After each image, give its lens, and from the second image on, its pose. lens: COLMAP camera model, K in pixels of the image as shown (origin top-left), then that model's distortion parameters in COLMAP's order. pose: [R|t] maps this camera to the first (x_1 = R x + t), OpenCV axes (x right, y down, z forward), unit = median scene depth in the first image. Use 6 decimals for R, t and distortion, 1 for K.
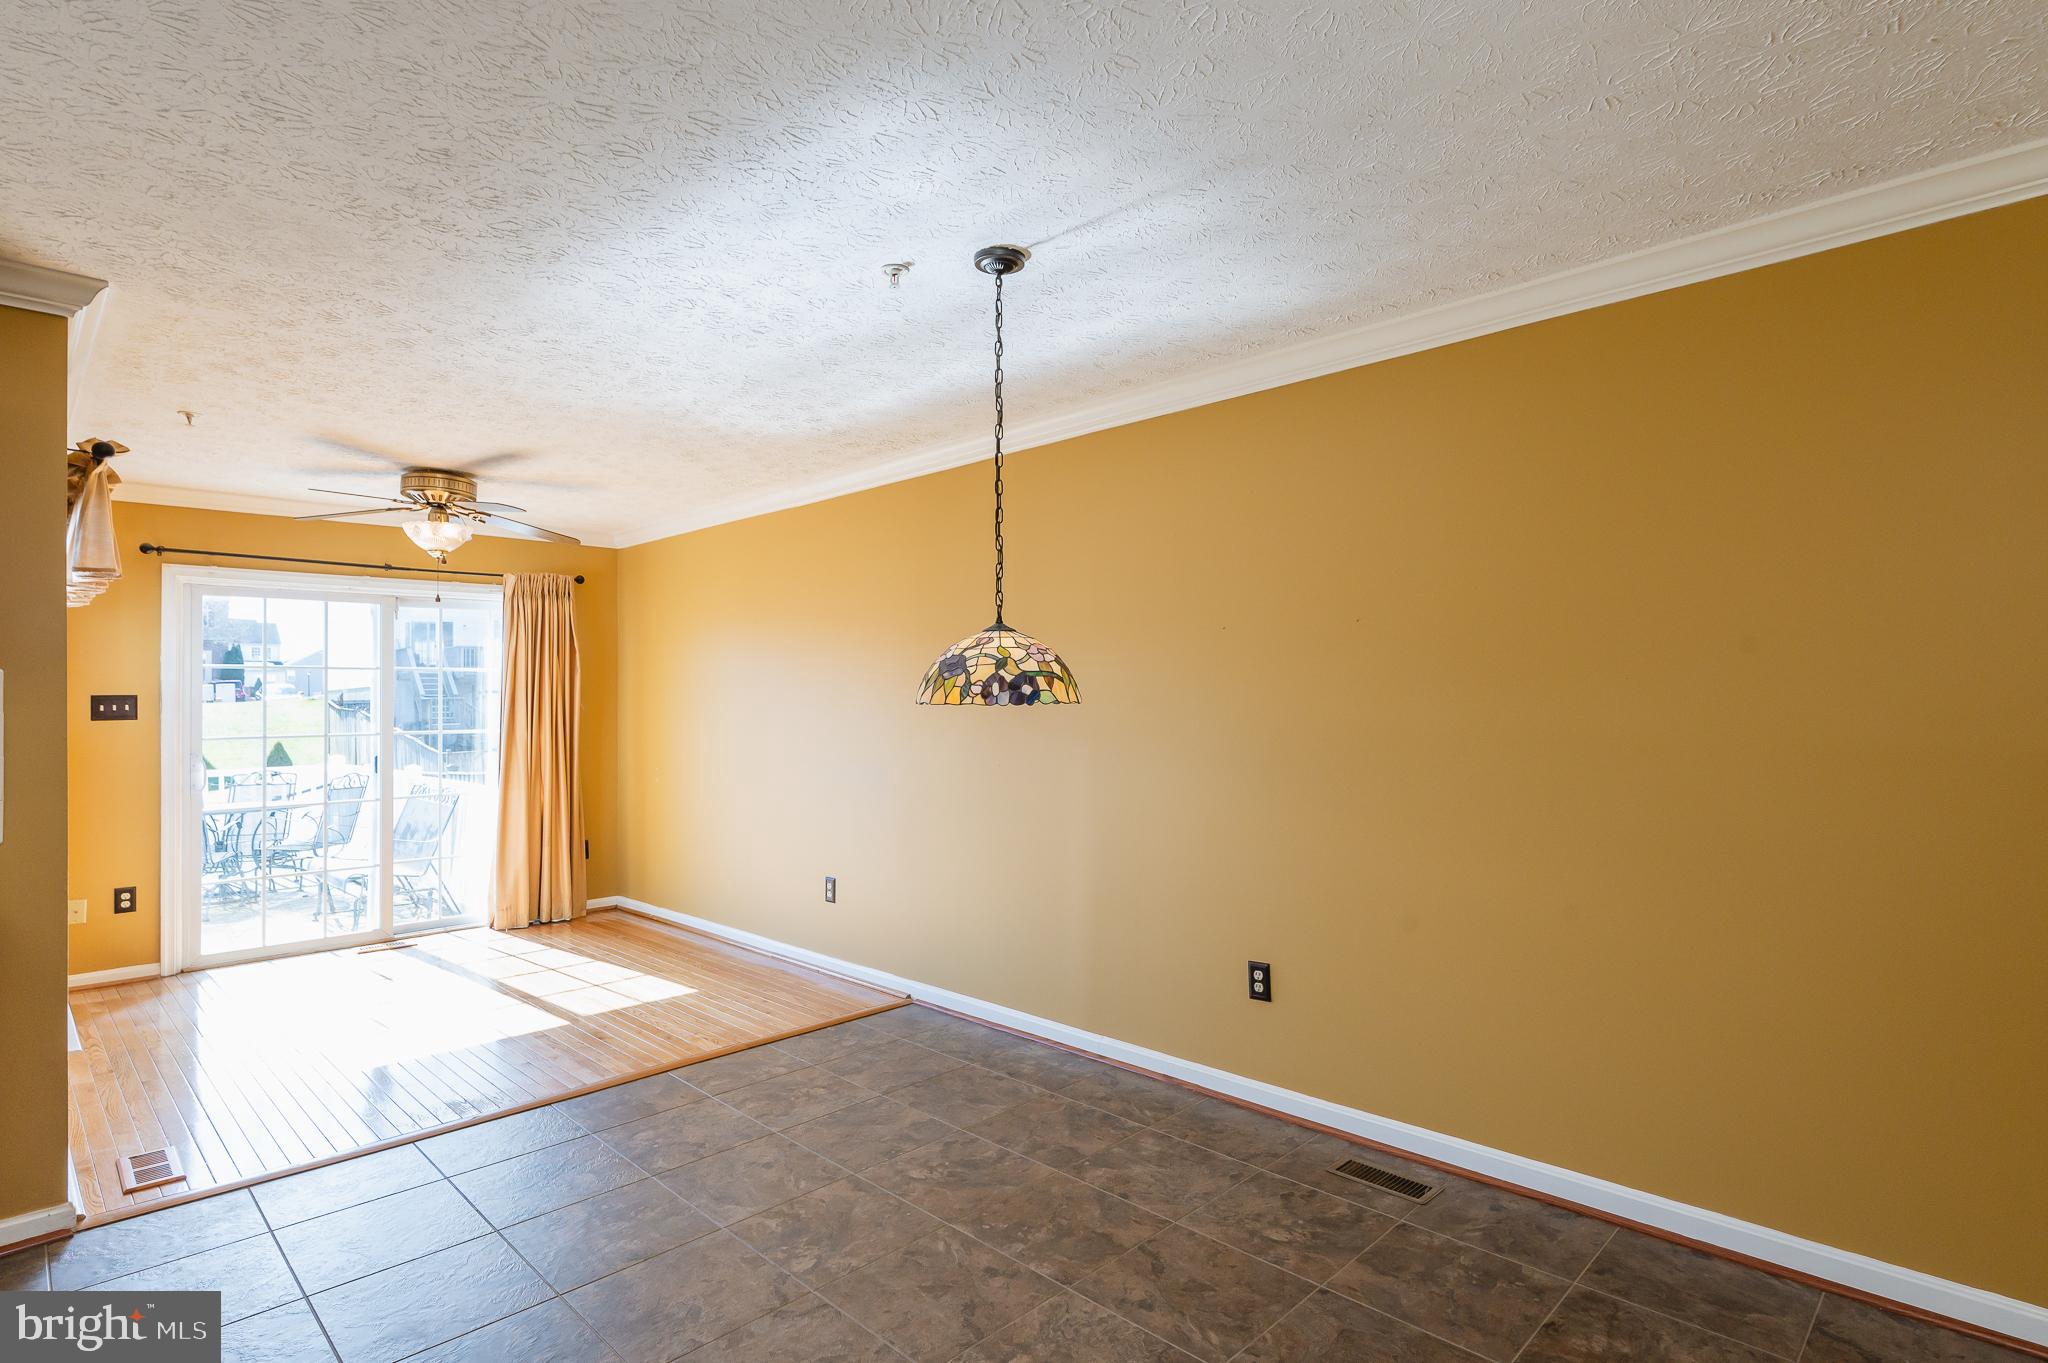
lens RADIAL K [[1026.2, 0, 1036.0], [0, 1026.2, 686.2], [0, 0, 1]] dist [-0.001511, 0.002379]
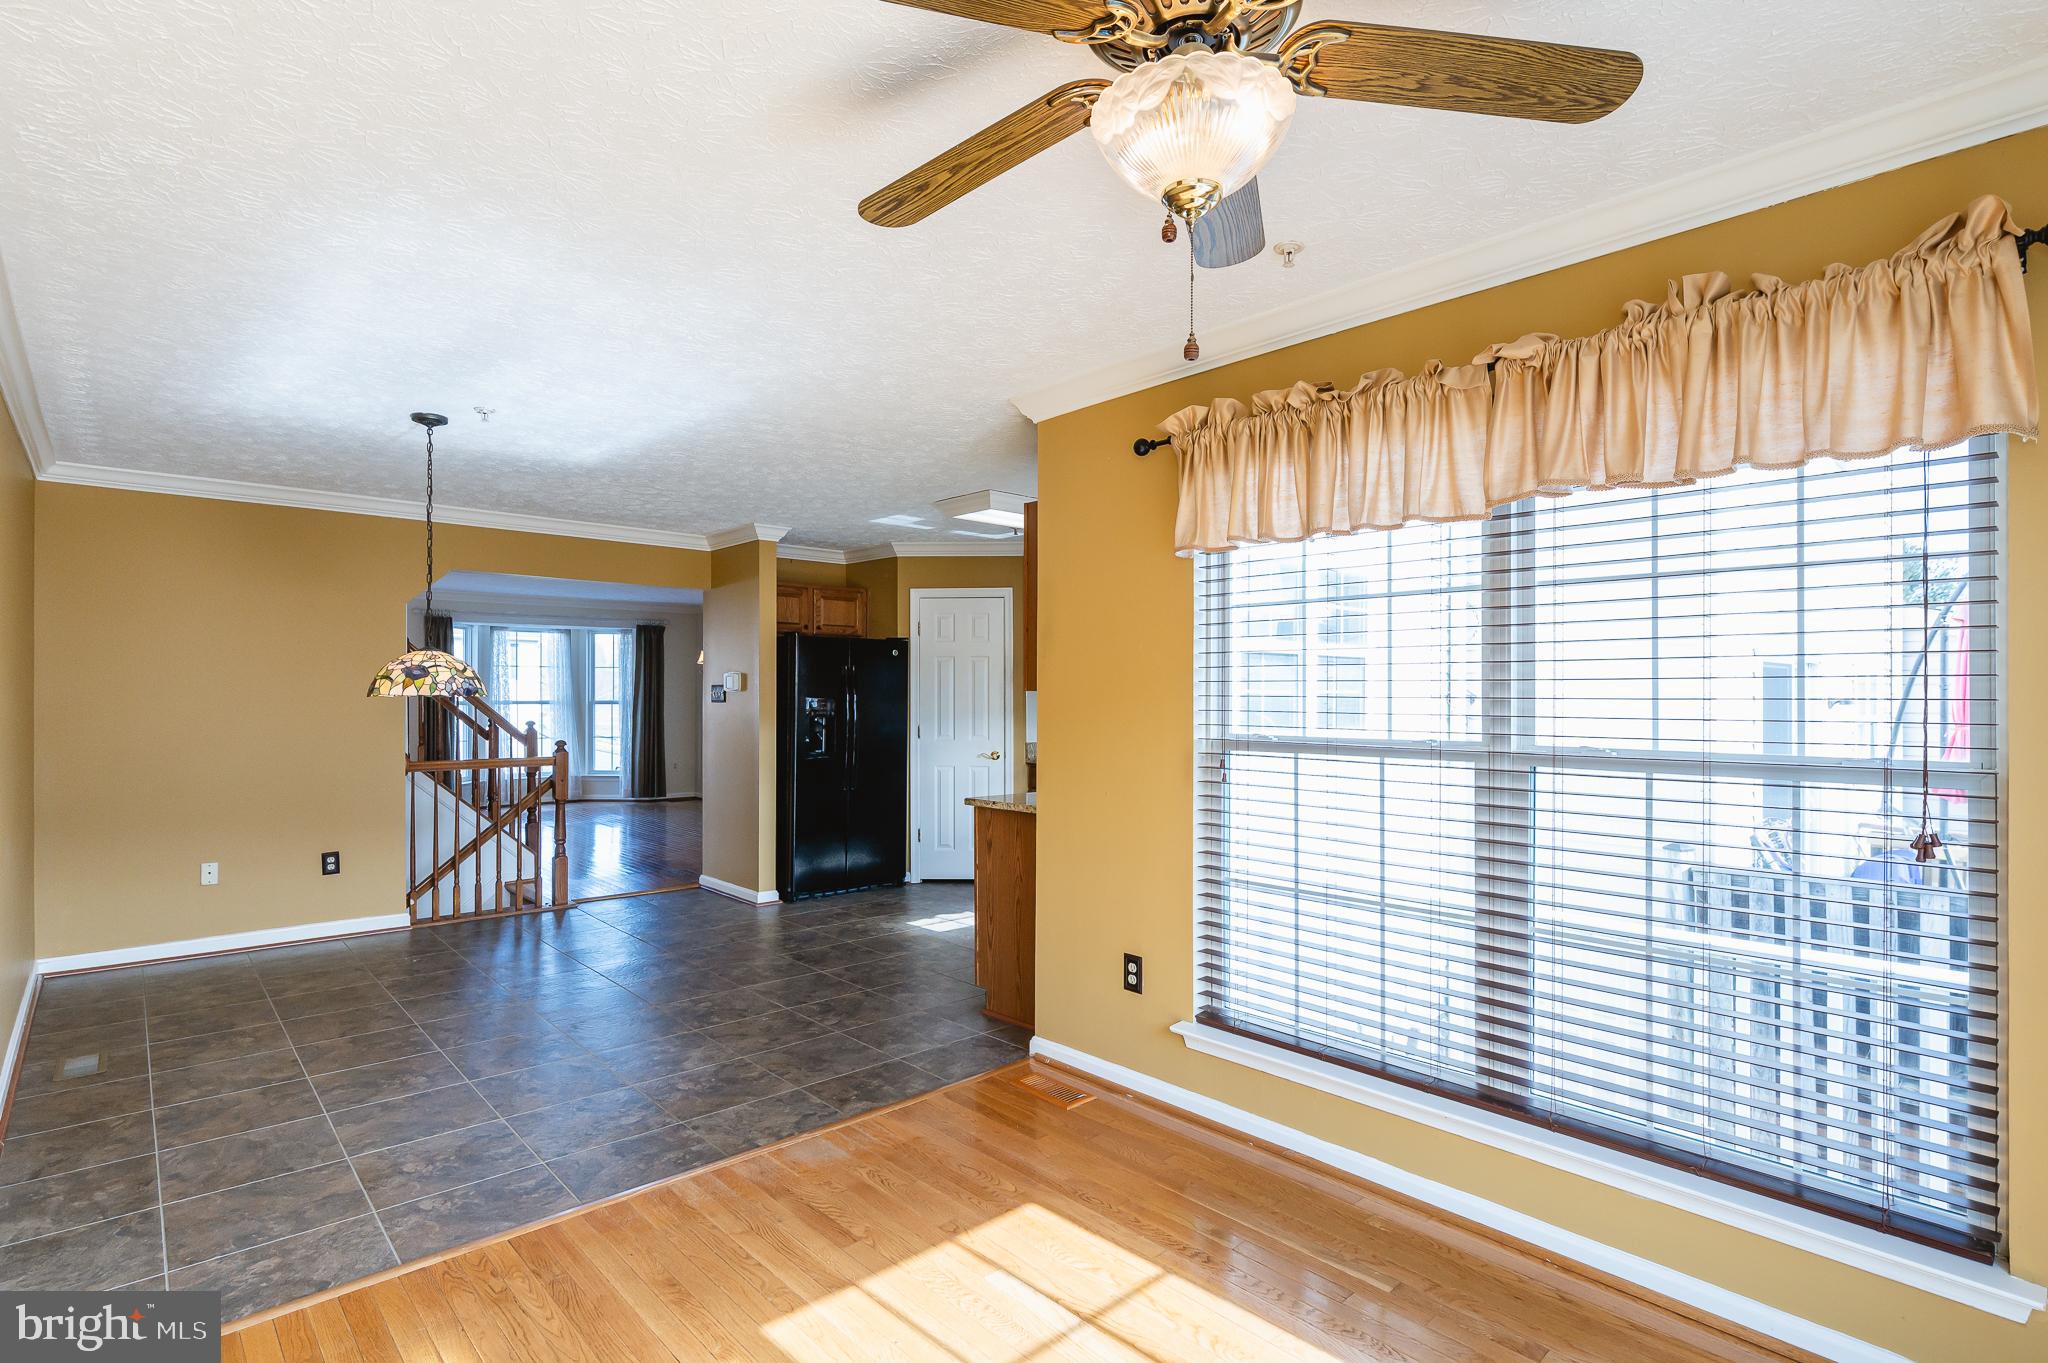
lens RADIAL K [[996.2, 0, 1023.6], [0, 996.2, 692.5], [0, 0, 1]] dist [0.003144, -0.002269]
pose [[-0.997799, 0.007799, 0.065857, -1.032244], [0.006652, 0.999823, -0.017611, 0.044482], [-0.065983, -0.017134, -0.997674, 2.418517]]
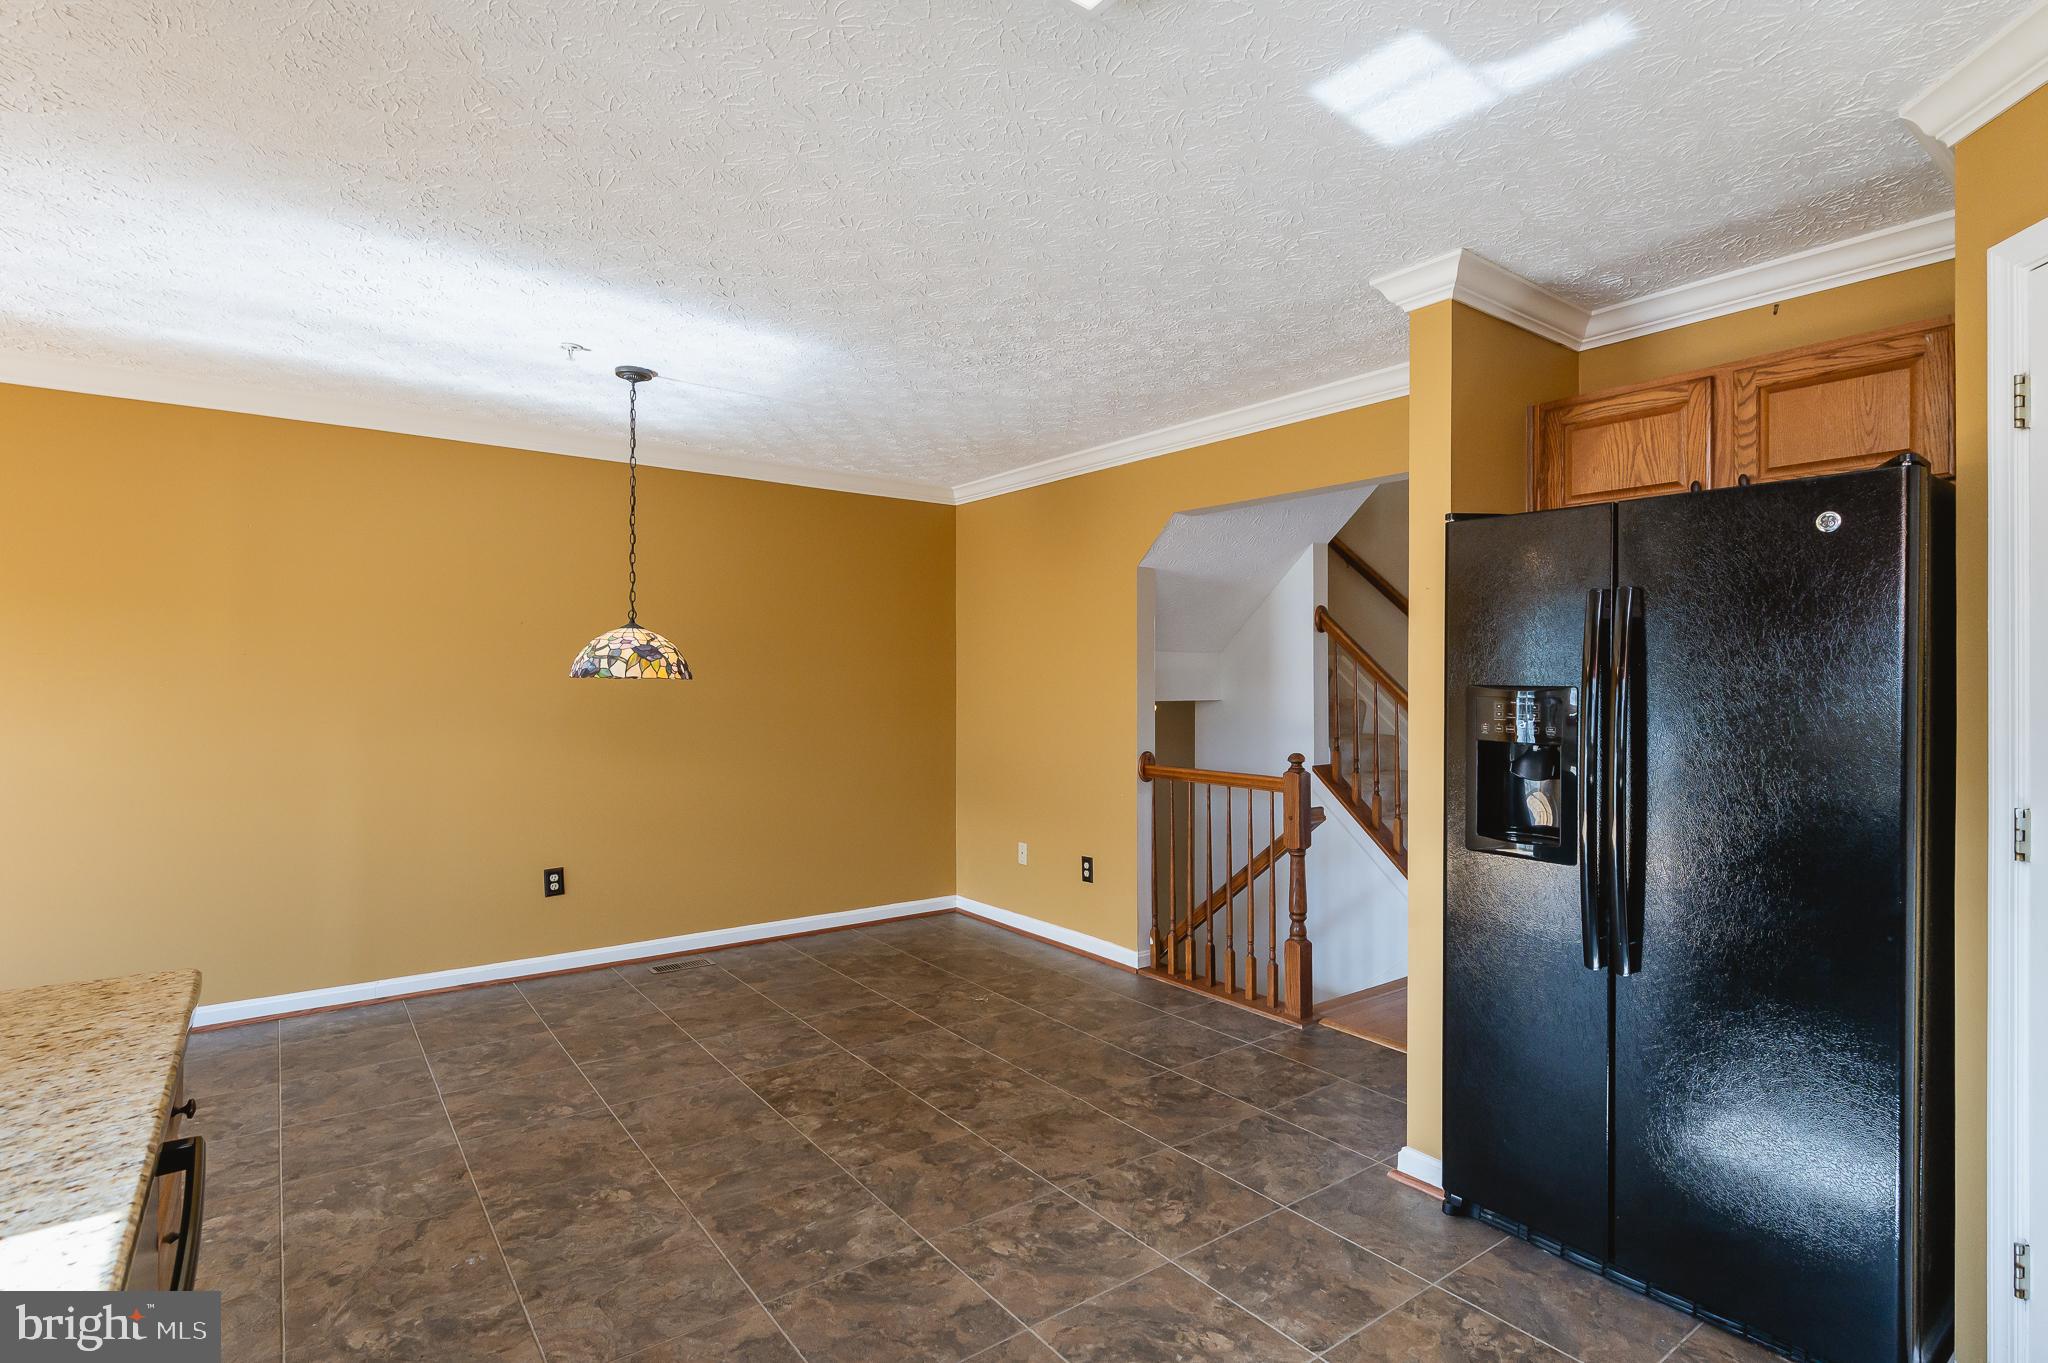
lens RADIAL K [[996.2, 0, 1019.1], [0, 996.2, 687.9], [0, 0, 1]] dist [0.003144, -0.002269]
pose [[0.155090, 0.003579, 0.987894, -1.308219], [-0.020675, 0.999786, -0.000377, 0.019634], [-0.987684, -0.020366, 0.155131, 0.238701]]
